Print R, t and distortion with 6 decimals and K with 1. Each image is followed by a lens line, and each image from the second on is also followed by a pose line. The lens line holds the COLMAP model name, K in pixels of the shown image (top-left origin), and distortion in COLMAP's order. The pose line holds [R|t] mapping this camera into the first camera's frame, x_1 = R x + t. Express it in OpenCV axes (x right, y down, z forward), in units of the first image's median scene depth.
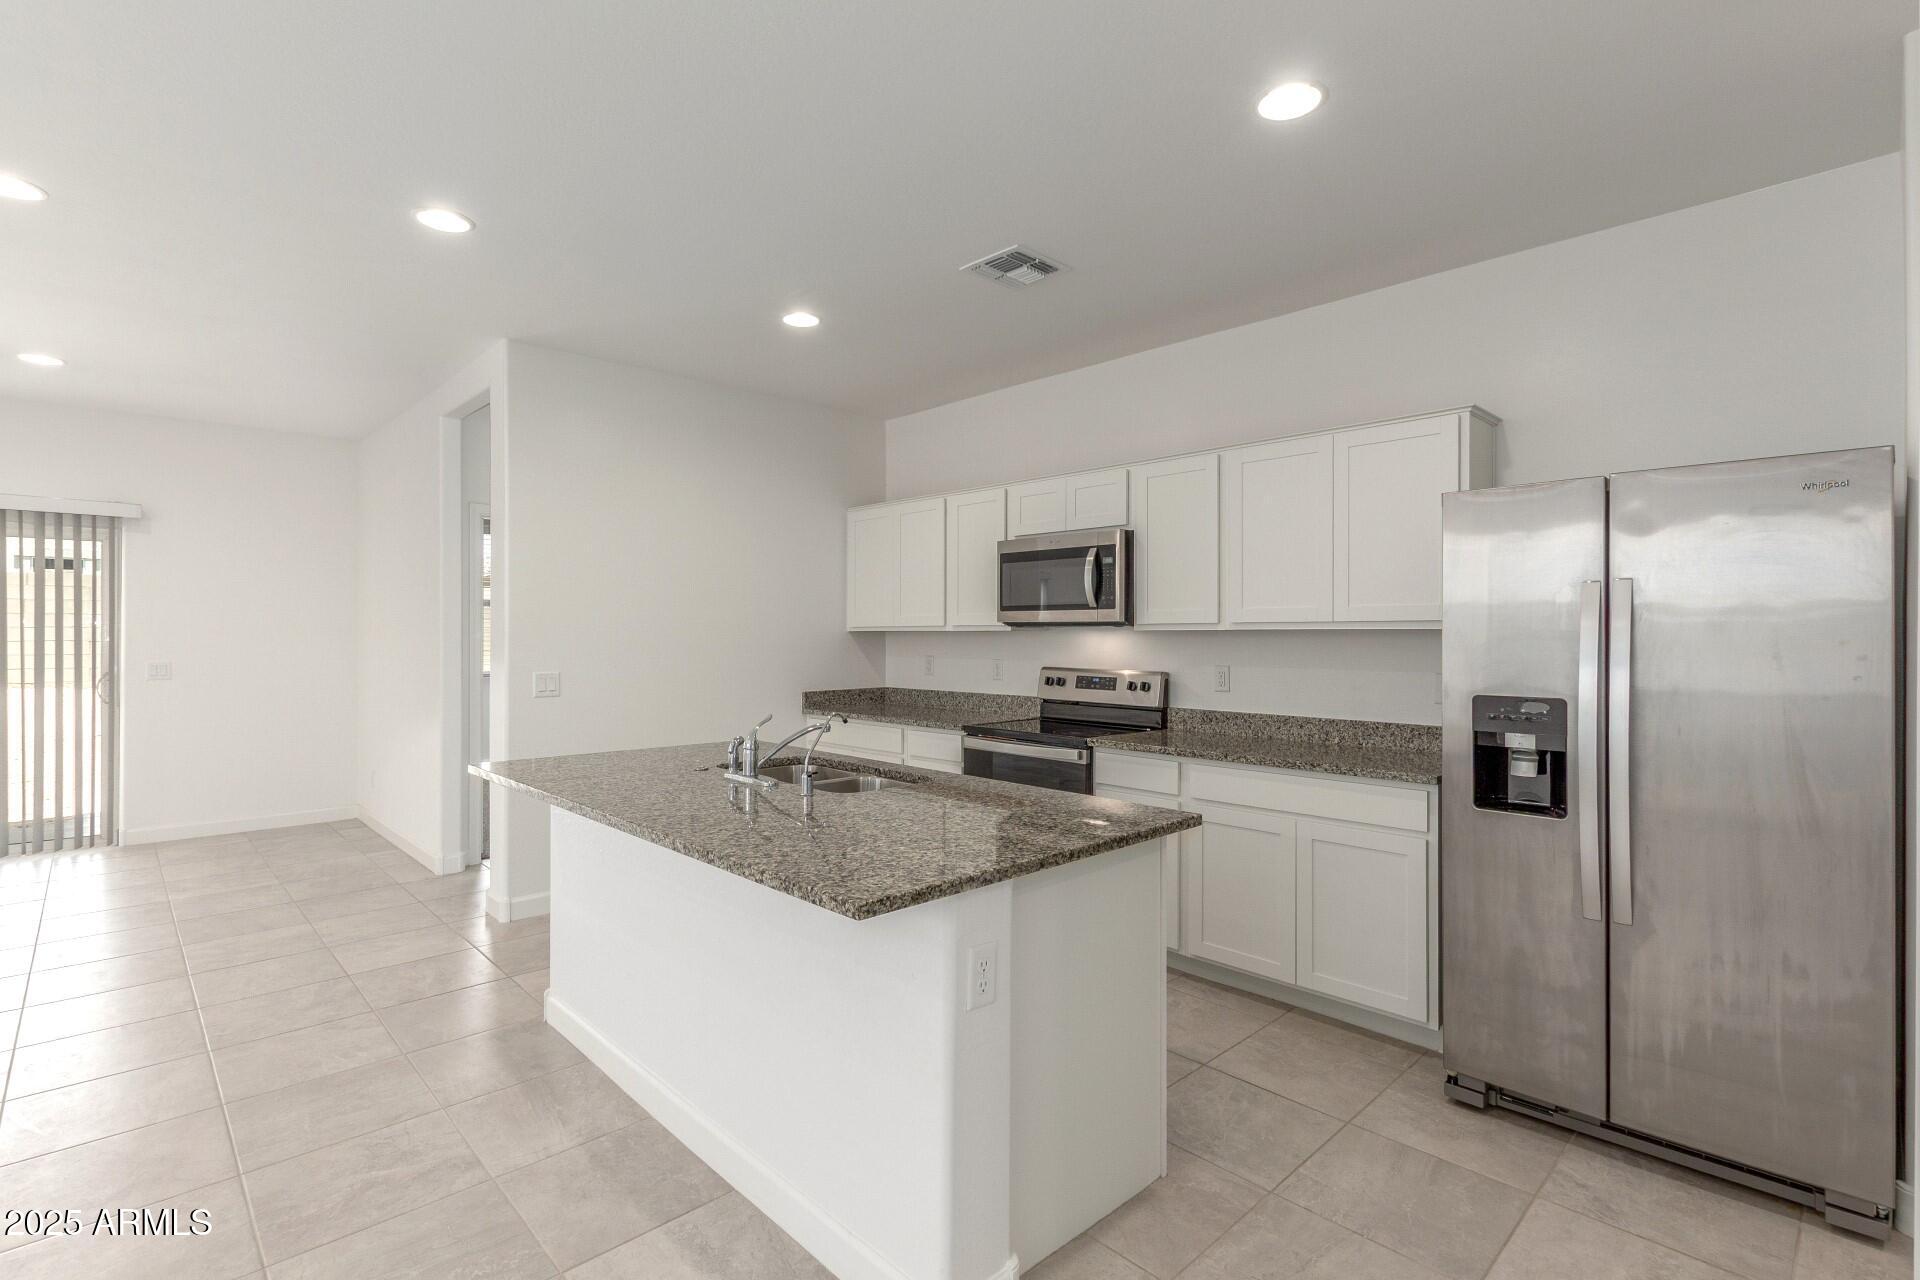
lens RADIAL K [[883.7, 0, 971.4], [0, 883.7, 639.0], [0, 0, 1]] dist [0.000532, -0.001343]
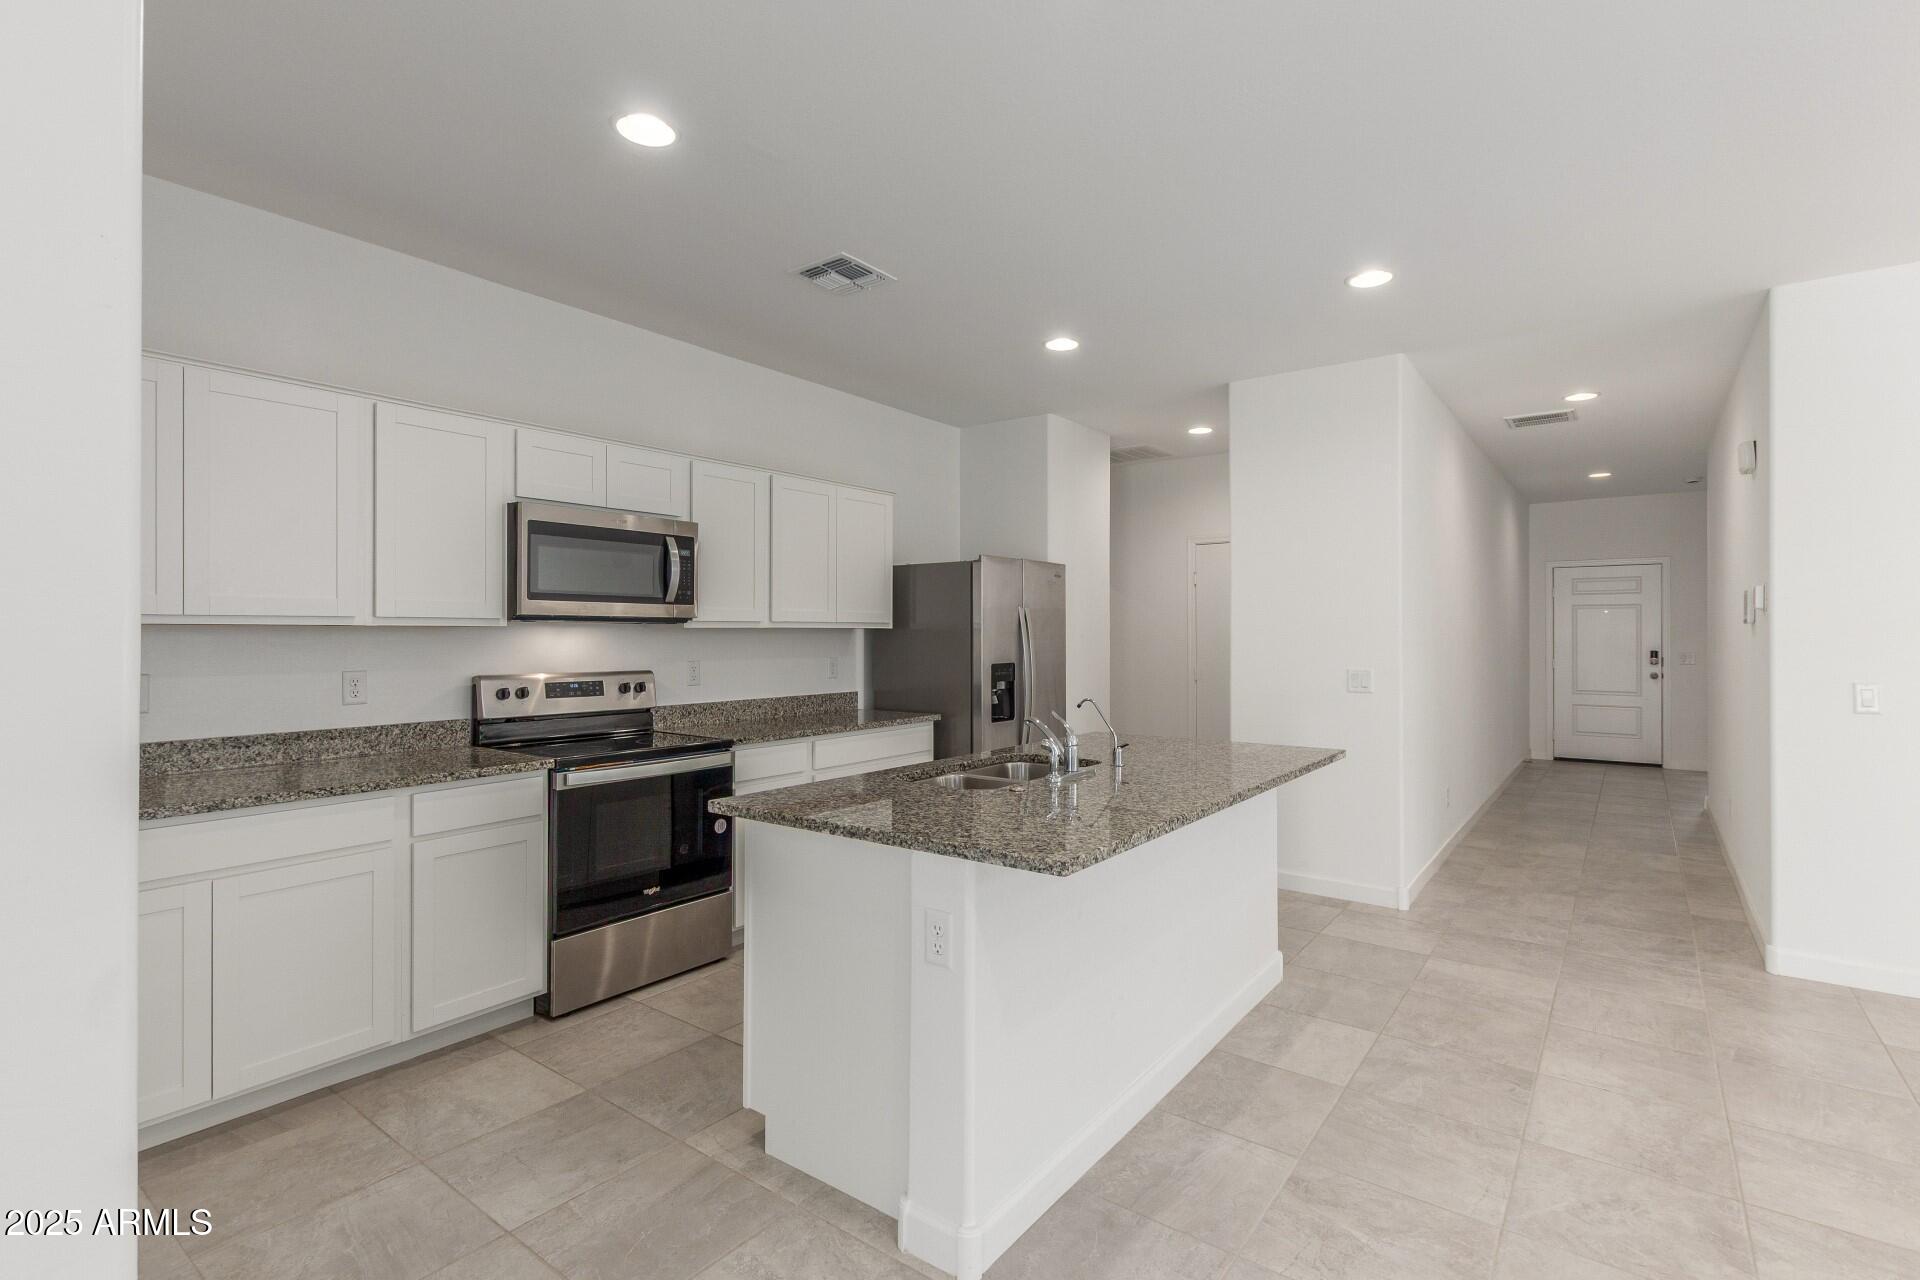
lens RADIAL K [[883.7, 0, 975.7], [0, 883.7, 629.6], [0, 0, 1]] dist [0.000532, -0.001343]
pose [[-0.156047, 0.000655, 0.987749, -0.885329], [0.003688, 0.999993, -0.000080, -0.006277], [-0.987743, 0.003630, -0.156048, 0.902477]]
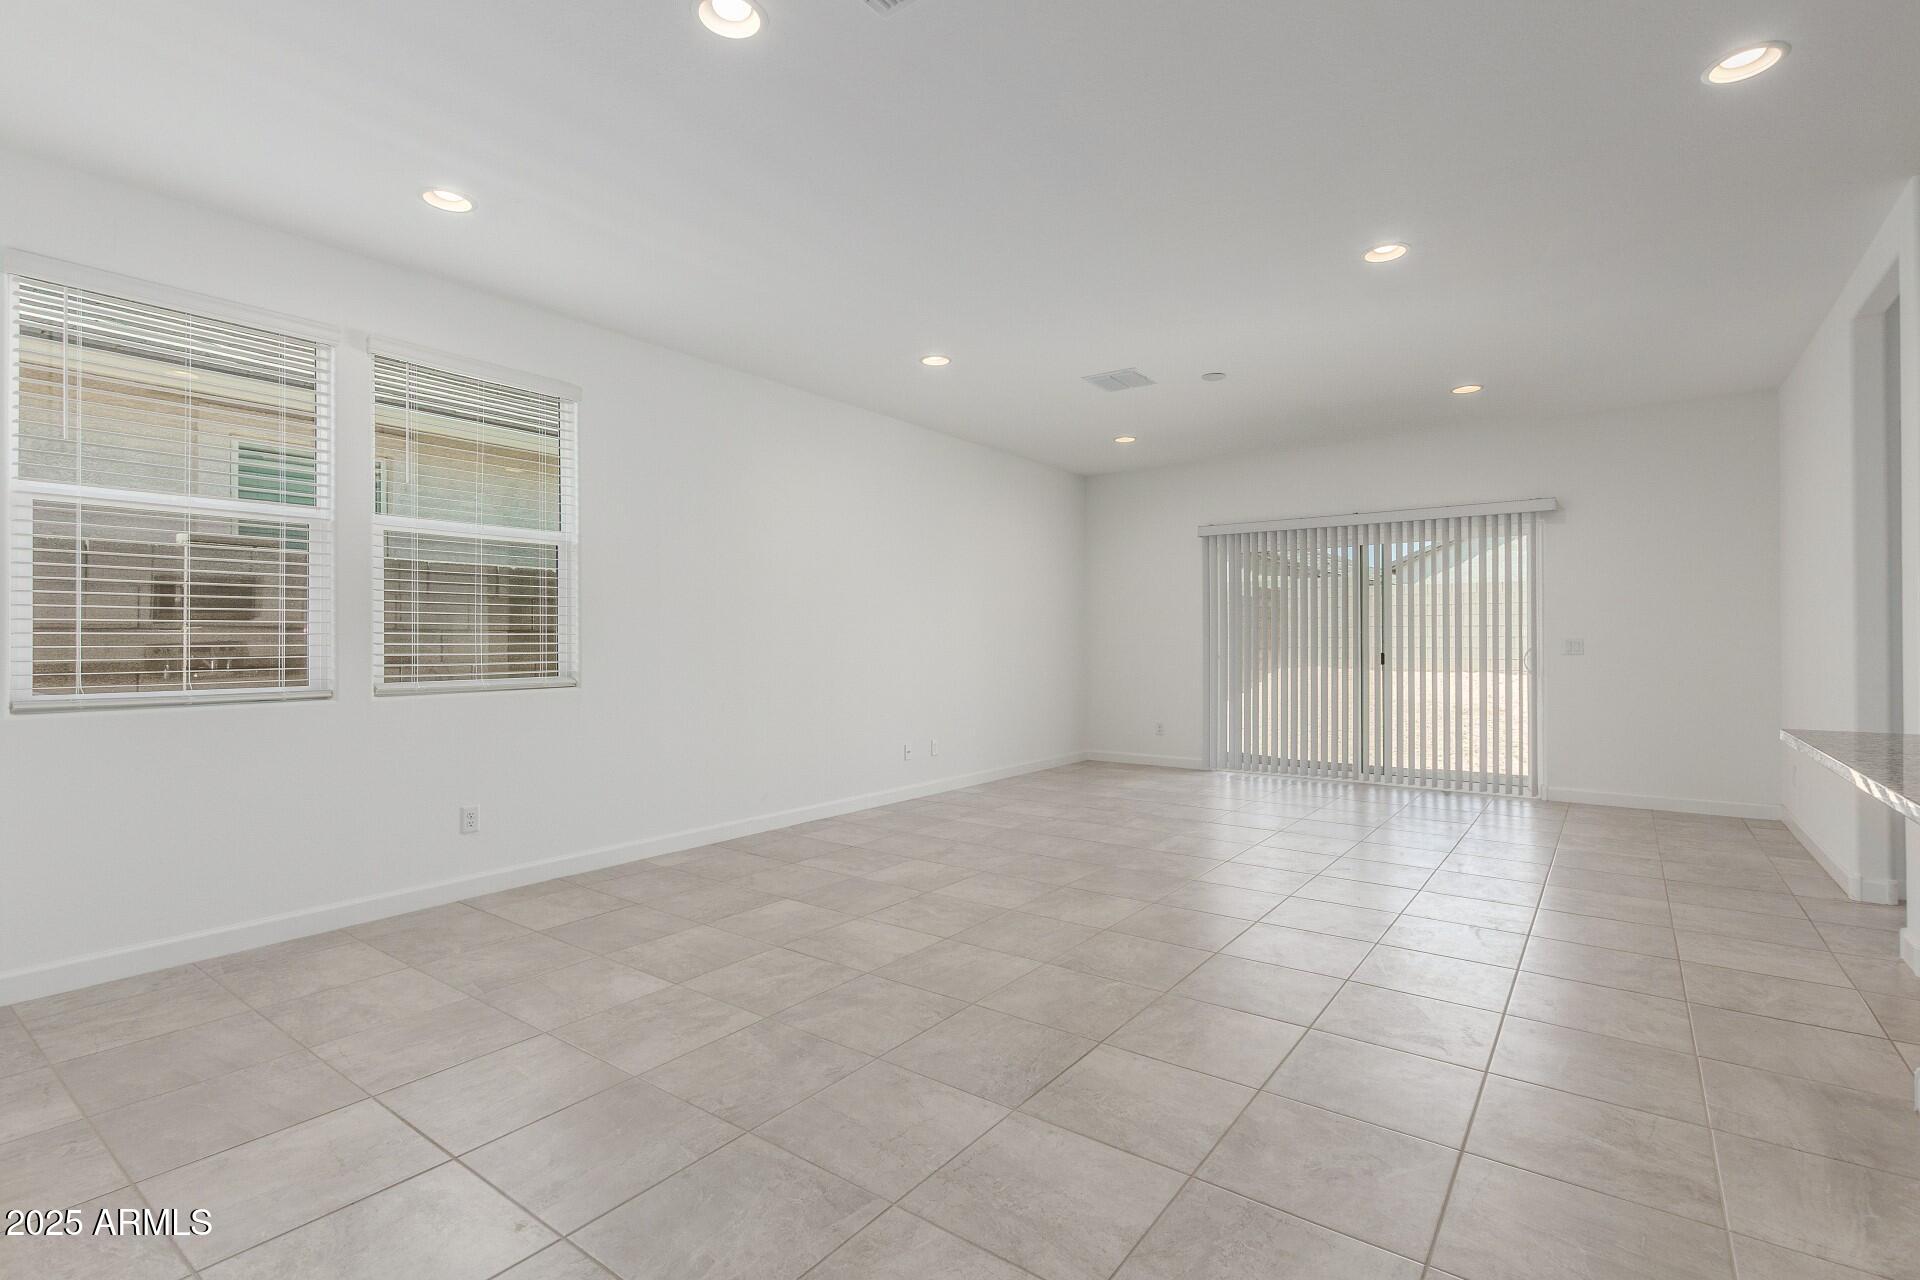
lens RADIAL K [[883.7, 0, 947.4], [0, 883.7, 636.6], [0, 0, 1]] dist [0.000532, -0.001343]
pose [[0.141070, -0.013358, -0.989909, 0.083752], [0.003238, 0.999910, -0.013031, 0.054588], [0.989994, -0.001367, 0.141101, 0.121244]]
